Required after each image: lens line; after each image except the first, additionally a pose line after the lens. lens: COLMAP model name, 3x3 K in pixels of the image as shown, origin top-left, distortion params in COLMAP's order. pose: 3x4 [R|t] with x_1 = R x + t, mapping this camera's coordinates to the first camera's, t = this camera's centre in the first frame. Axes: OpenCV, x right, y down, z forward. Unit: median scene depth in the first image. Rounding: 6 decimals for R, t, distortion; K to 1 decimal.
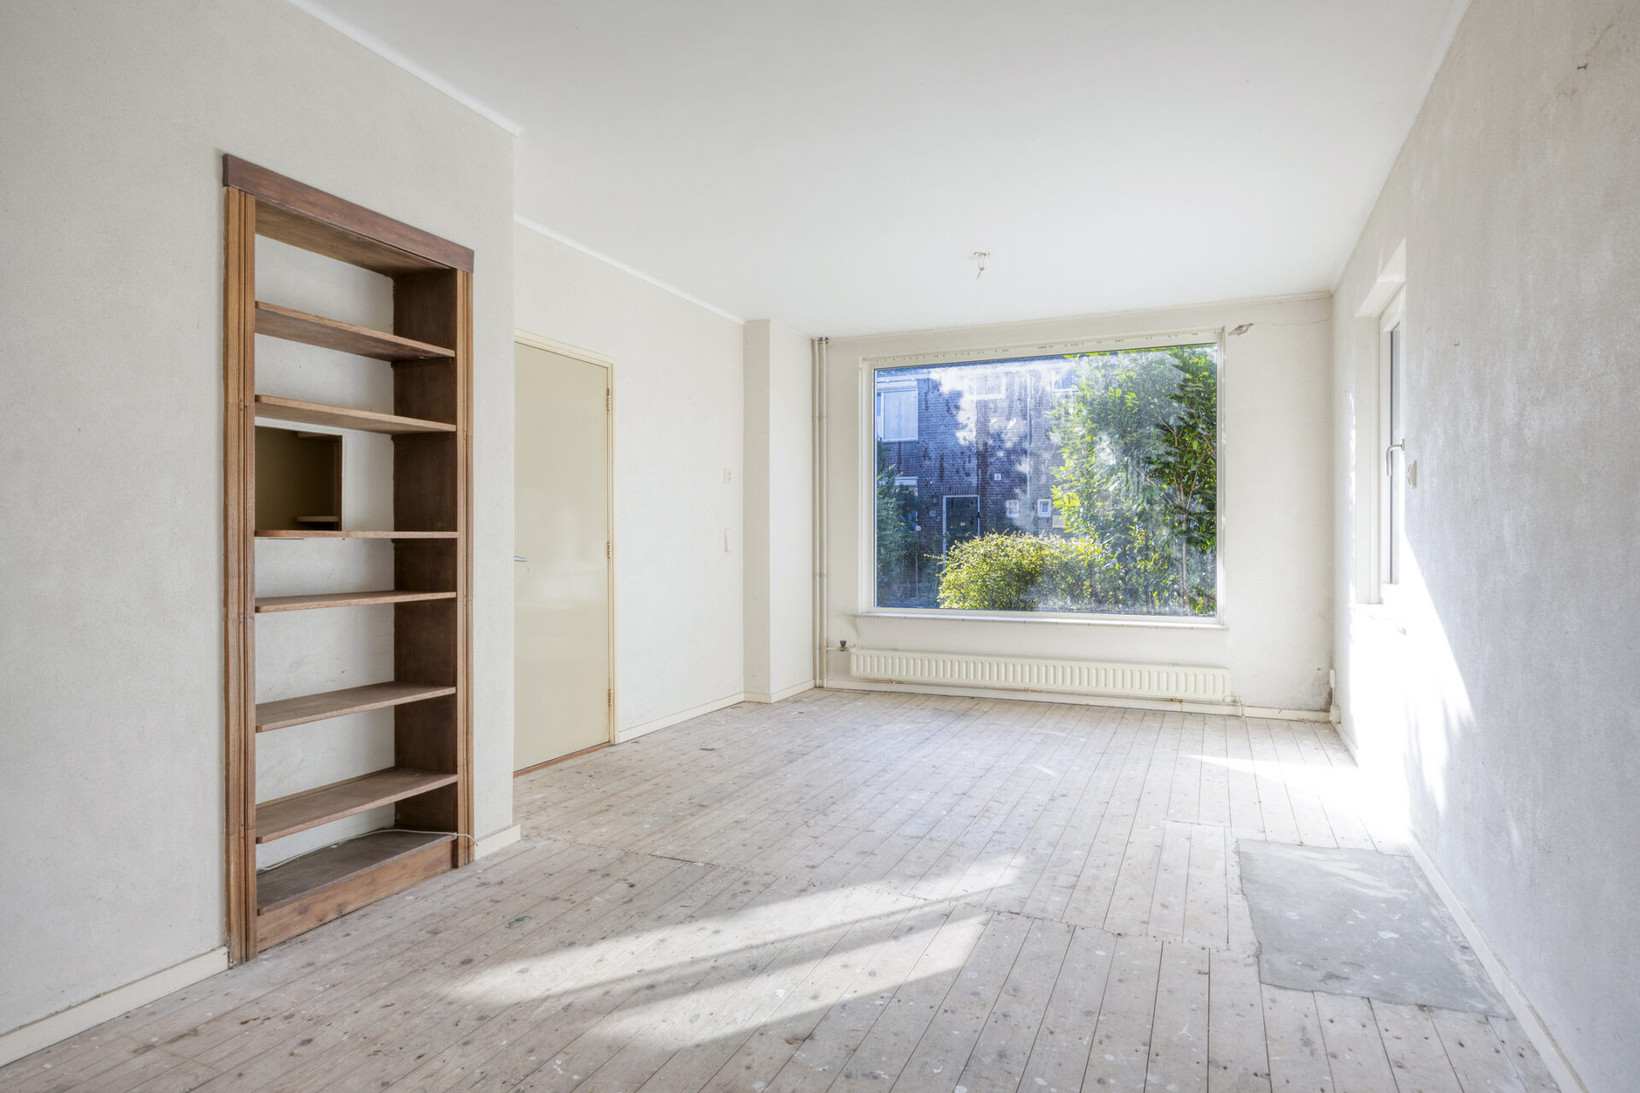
lens RADIAL K [[908.3, 0, 828.3], [0, 908.3, 540.6], [0, 0, 1]] dist [0.000068, 0.001177]
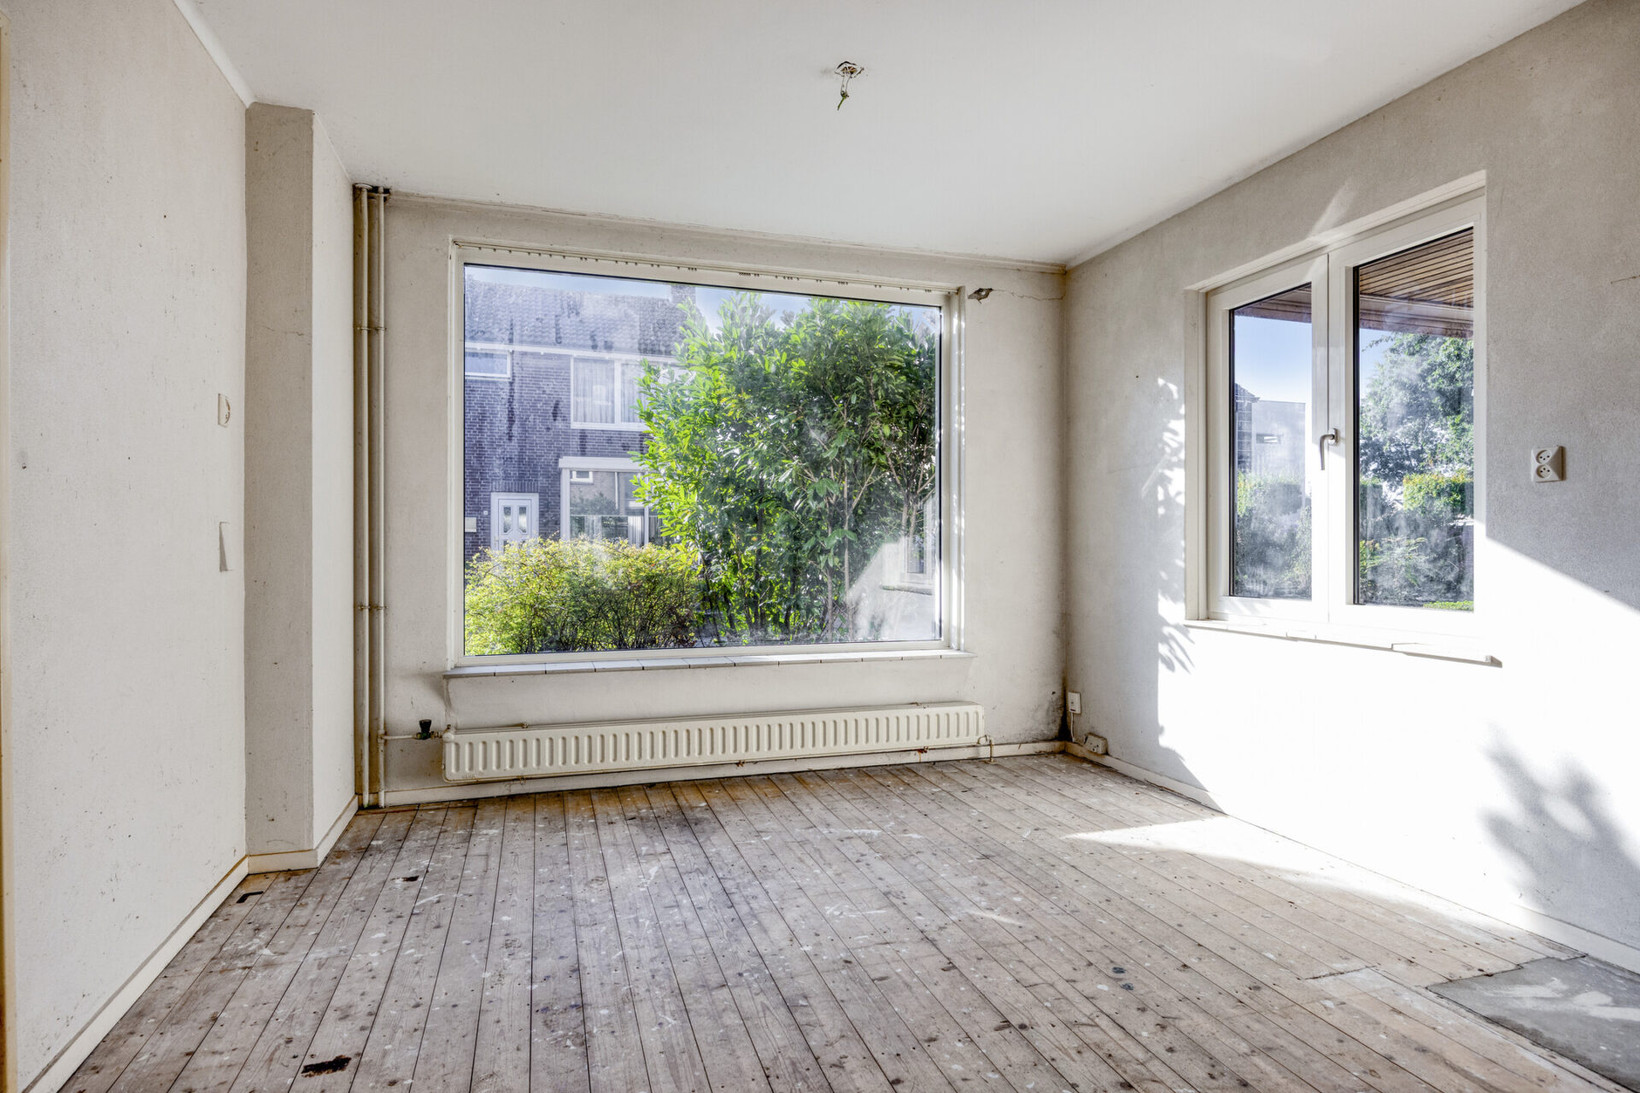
lens RADIAL K [[908.3, 0, 819.2], [0, 908.3, 546.7], [0, 0, 1]] dist [0.000068, 0.001177]
pose [[0.752979, 0.003577, 0.658035, -0.175511], [0.000781, 0.999980, -0.006330, 0.004104], [-0.658044, 0.005280, 0.752961, 0.405183]]
